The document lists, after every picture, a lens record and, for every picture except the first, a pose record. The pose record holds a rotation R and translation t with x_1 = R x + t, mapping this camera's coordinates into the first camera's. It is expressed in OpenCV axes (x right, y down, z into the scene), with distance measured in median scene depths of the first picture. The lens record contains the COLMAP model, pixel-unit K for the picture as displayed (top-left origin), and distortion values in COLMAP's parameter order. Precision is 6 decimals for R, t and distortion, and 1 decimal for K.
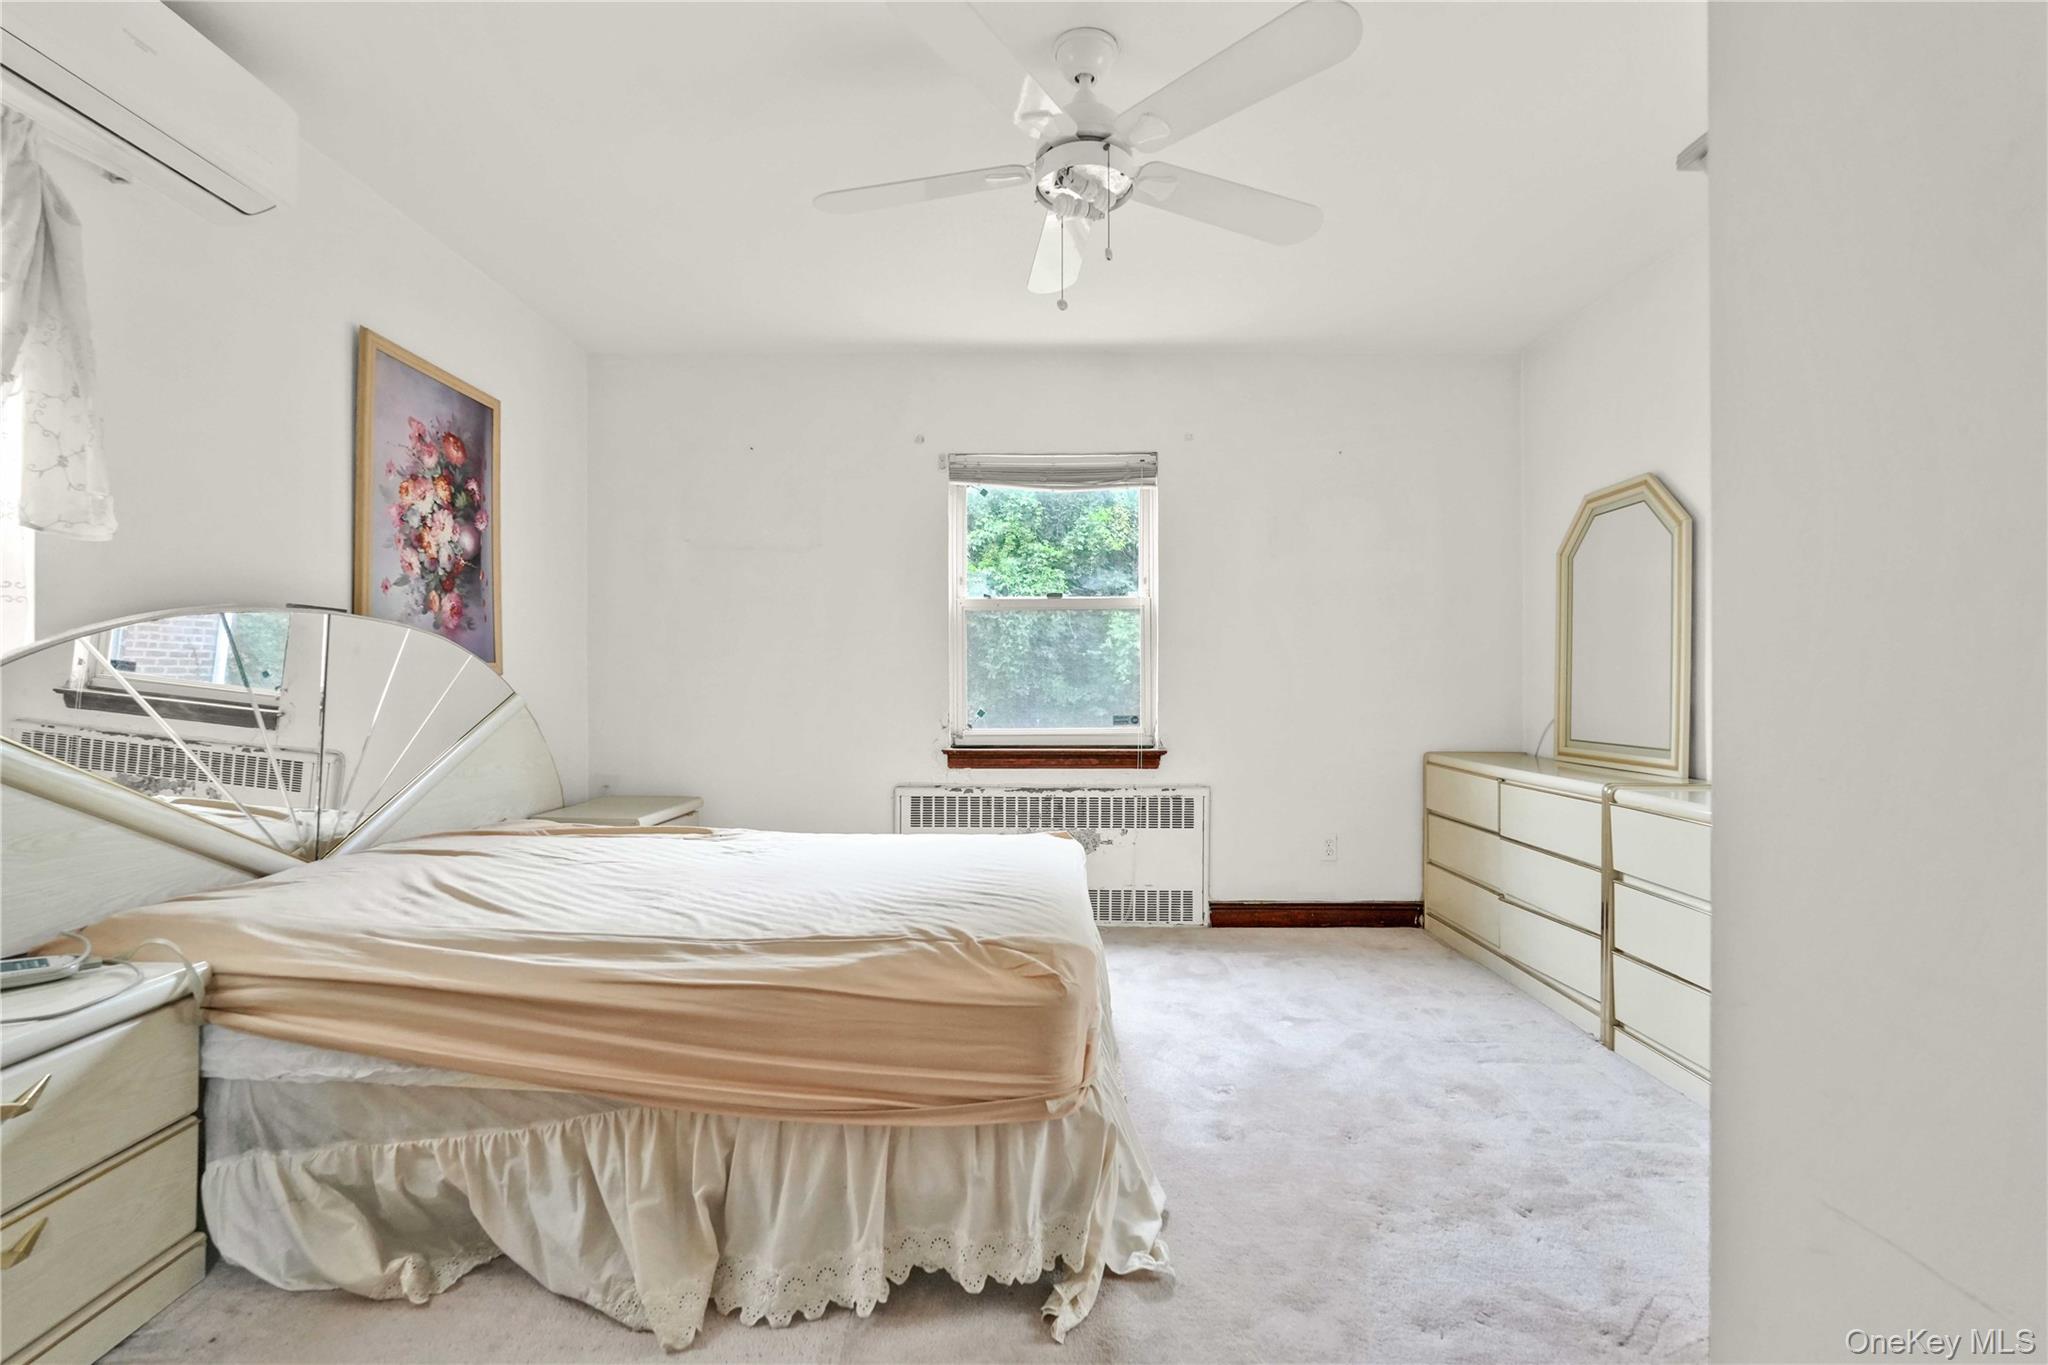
lens RADIAL K [[920.6, 0, 1024.0], [0, 920.6, 682.5], [0, 0, 1]] dist [-0.016788, 0.006191]
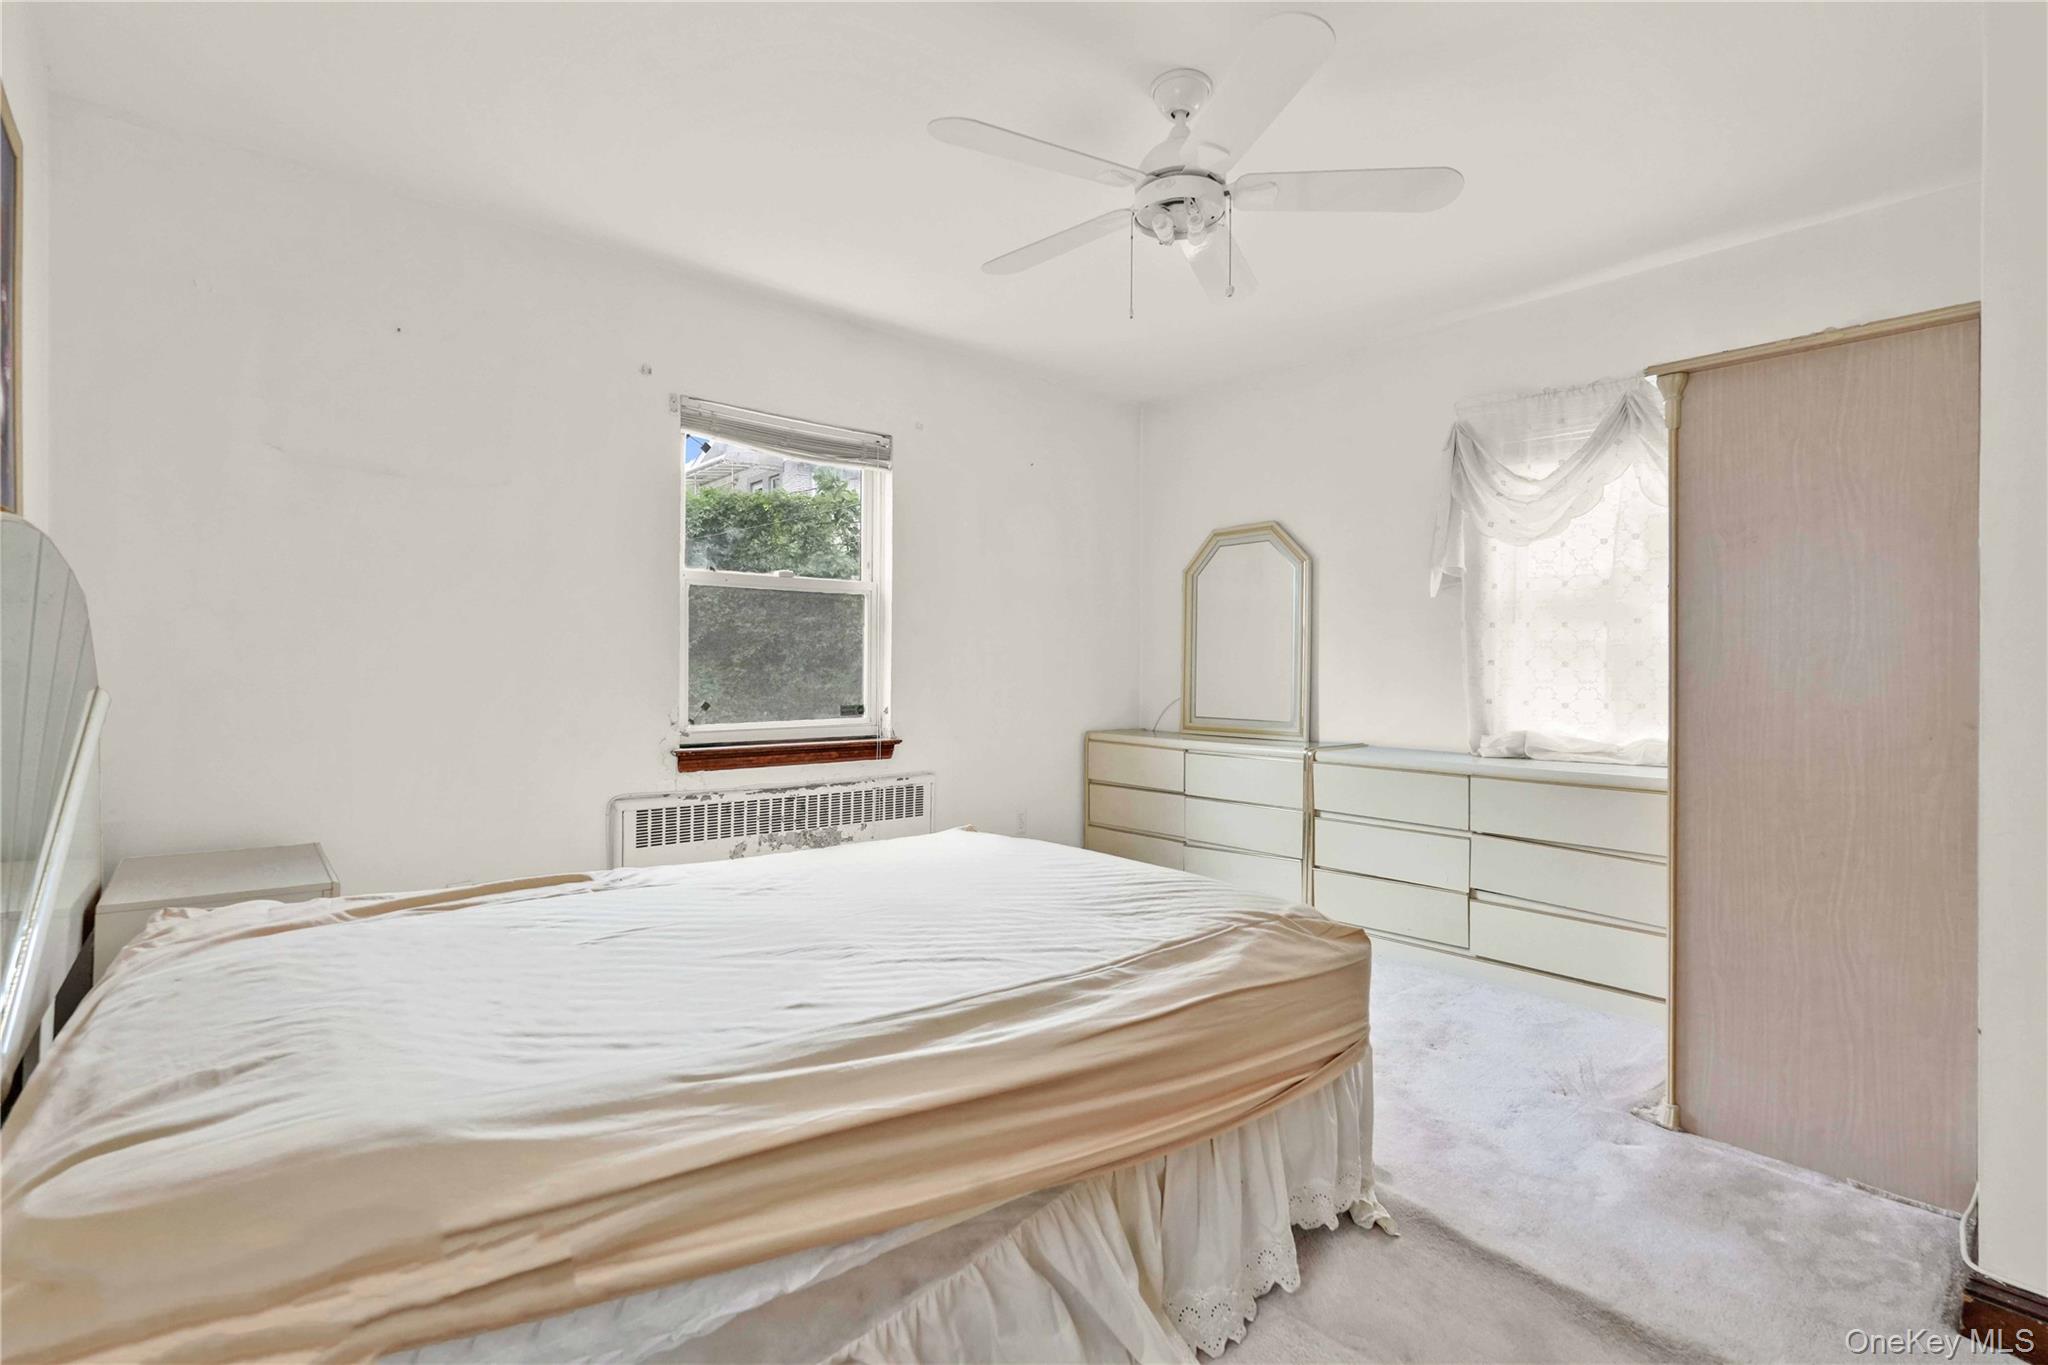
lens RADIAL K [[936.6, 0, 1025.7], [0, 936.6, 679.3], [0, 0, 1]] dist [-0.020569, 0.014761]
pose [[0.742997, -0.002353, 0.669291, -0.500153], [-0.006598, 0.999919, 0.010840, -0.003450], [-0.669262, -0.012471, 0.742922, 0.194291]]
